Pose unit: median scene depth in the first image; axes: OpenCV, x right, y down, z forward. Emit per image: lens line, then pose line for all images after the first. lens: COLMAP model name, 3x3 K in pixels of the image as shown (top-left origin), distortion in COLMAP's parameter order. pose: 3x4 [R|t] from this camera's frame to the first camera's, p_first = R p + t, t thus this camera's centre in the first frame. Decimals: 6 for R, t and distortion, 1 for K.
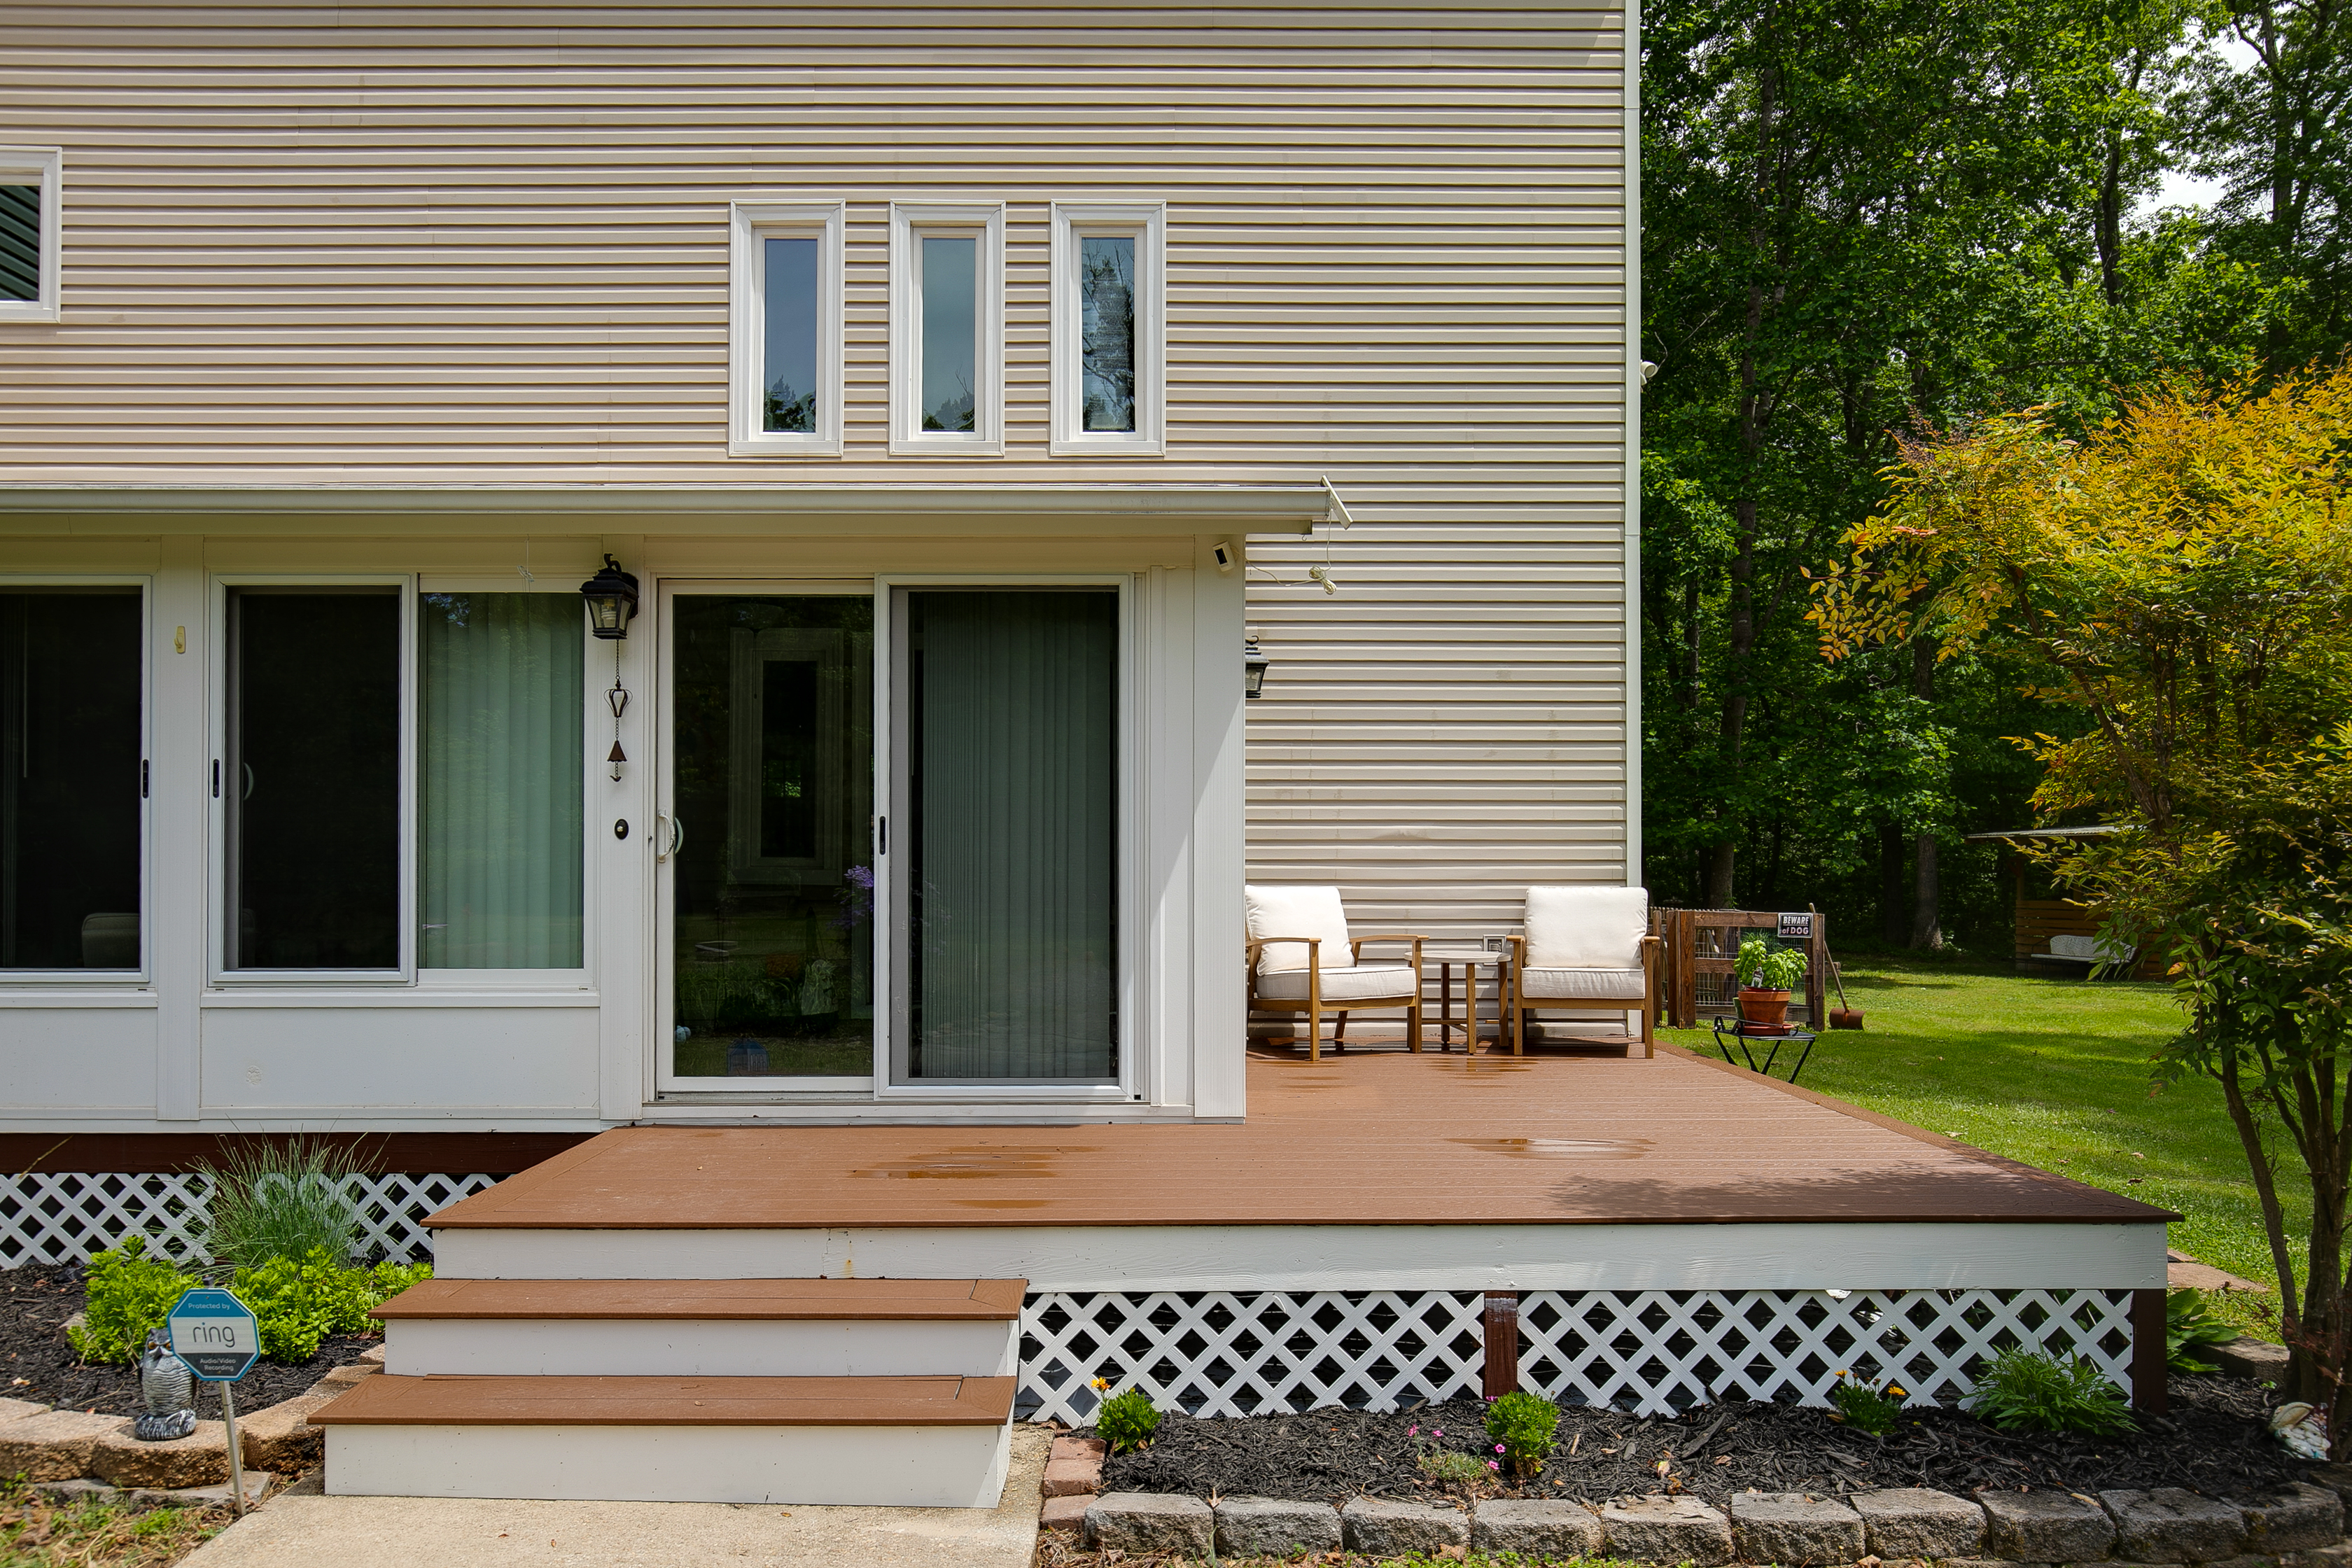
lens RADIAL K [[1533.8, 0, 1160.9], [0, 1533.8, 857.1], [0, 0, 1]] dist [-0.003339, -0.000553]
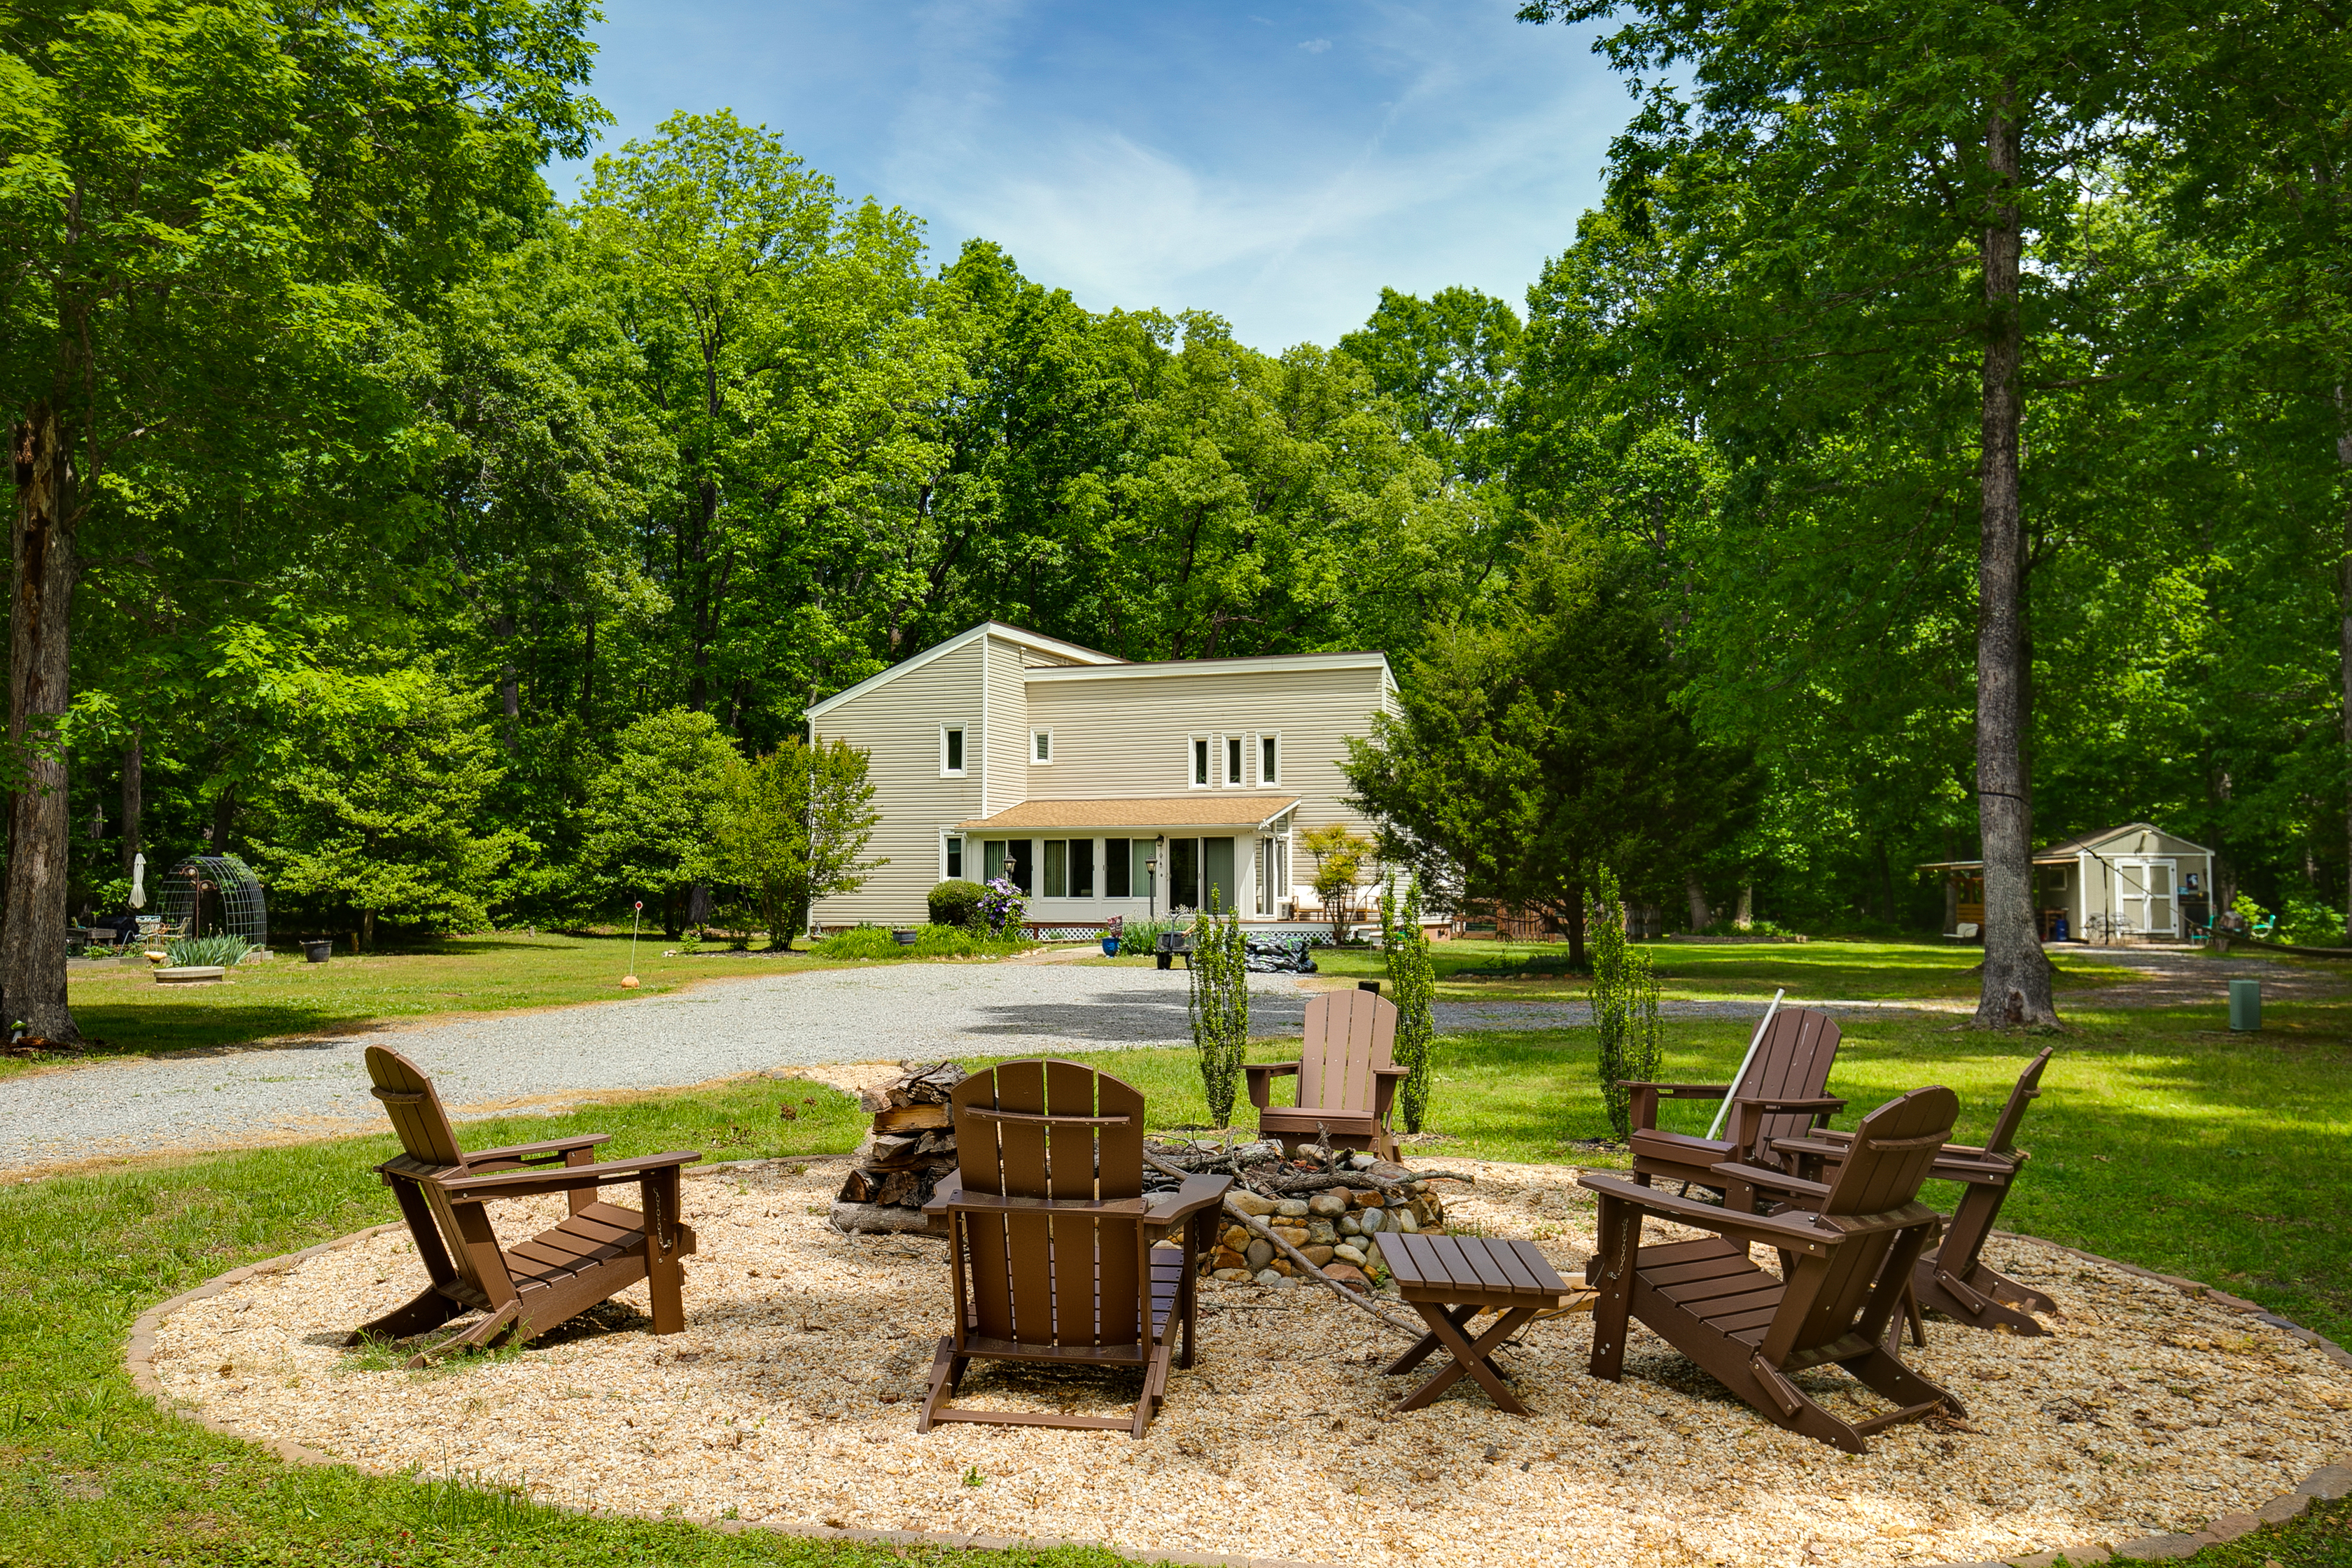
lens RADIAL K [[2150.1, 0, 1153.5], [0, 2150.1, 775.2], [0, 0, 1]] dist [-0.000253, -0.001658]
pose [[0.930041, -0.022862, -0.366745, 2.949805], [0.002735, 0.998466, -0.055307, 0.063825], [0.367447, 0.050435, 0.928676, -7.451853]]
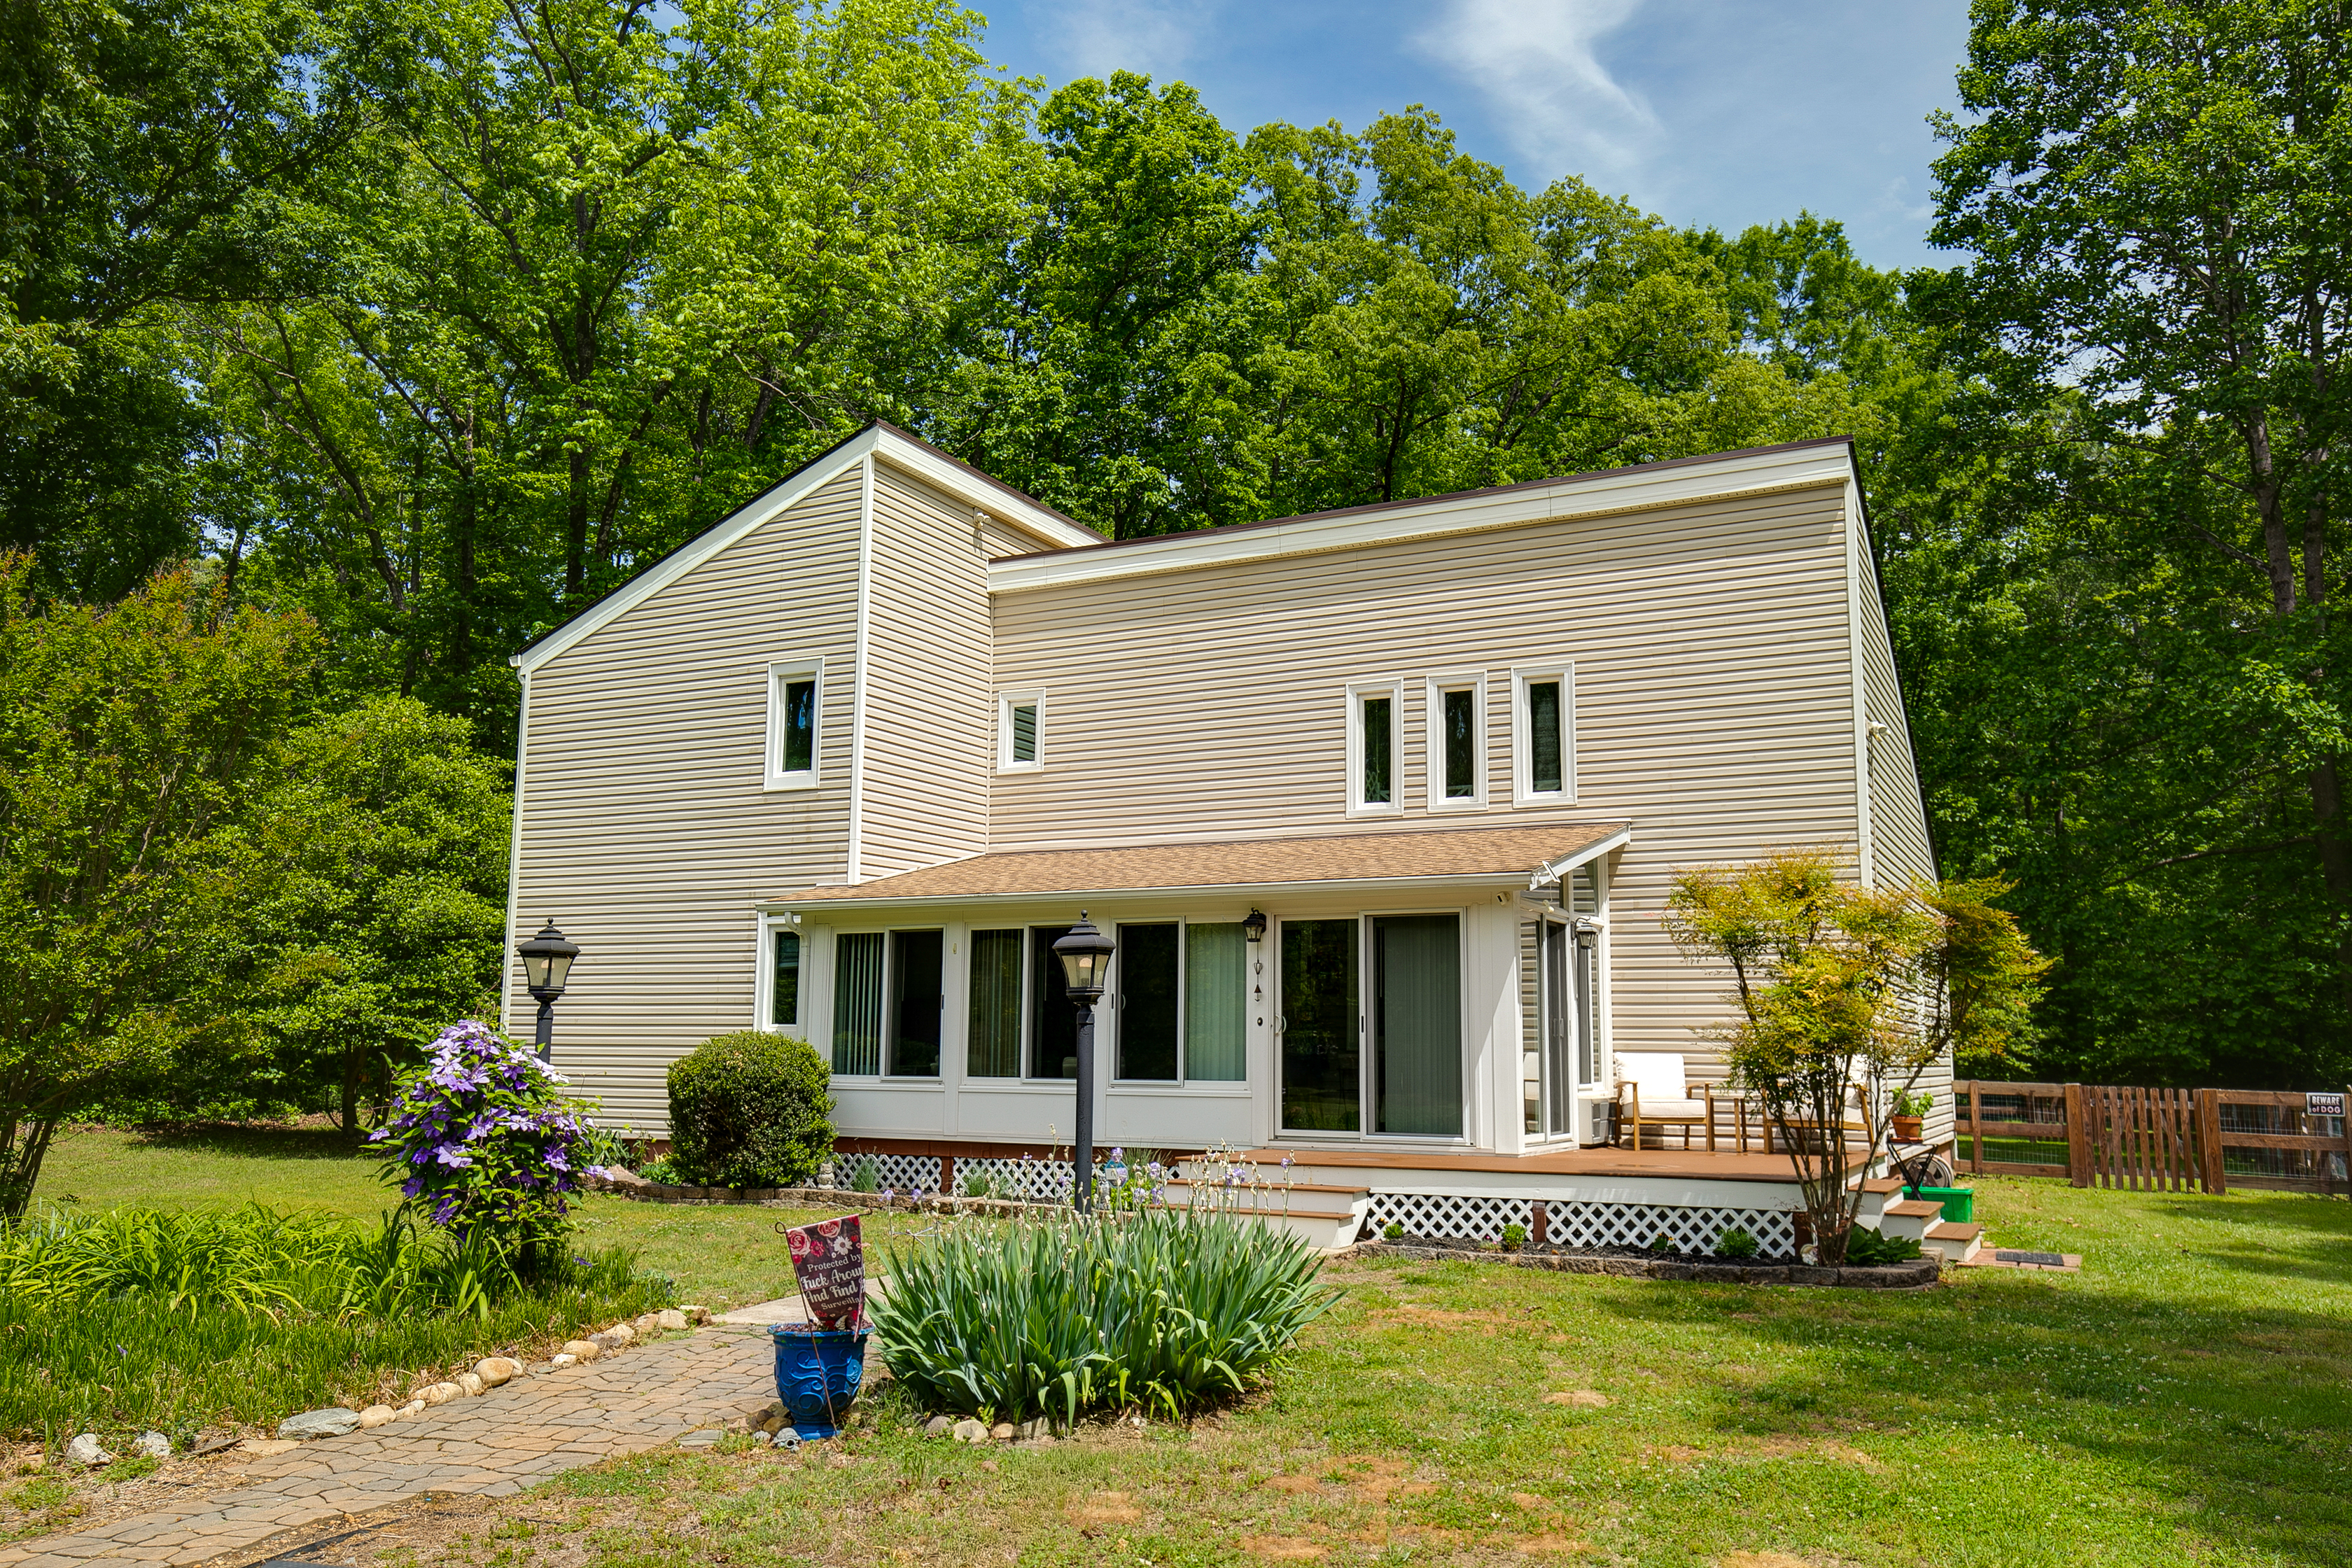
lens RADIAL K [[1790.6, 0, 1181.9], [0, 1790.6, 794.1], [0, 0, 1]] dist [0.005073, 0.000534]
pose [[0.879324, -0.062292, -0.472133, 0.869415], [-0.004710, 0.990222, -0.139419, 0.019948], [0.476201, 0.124818, 0.870433, -1.508780]]
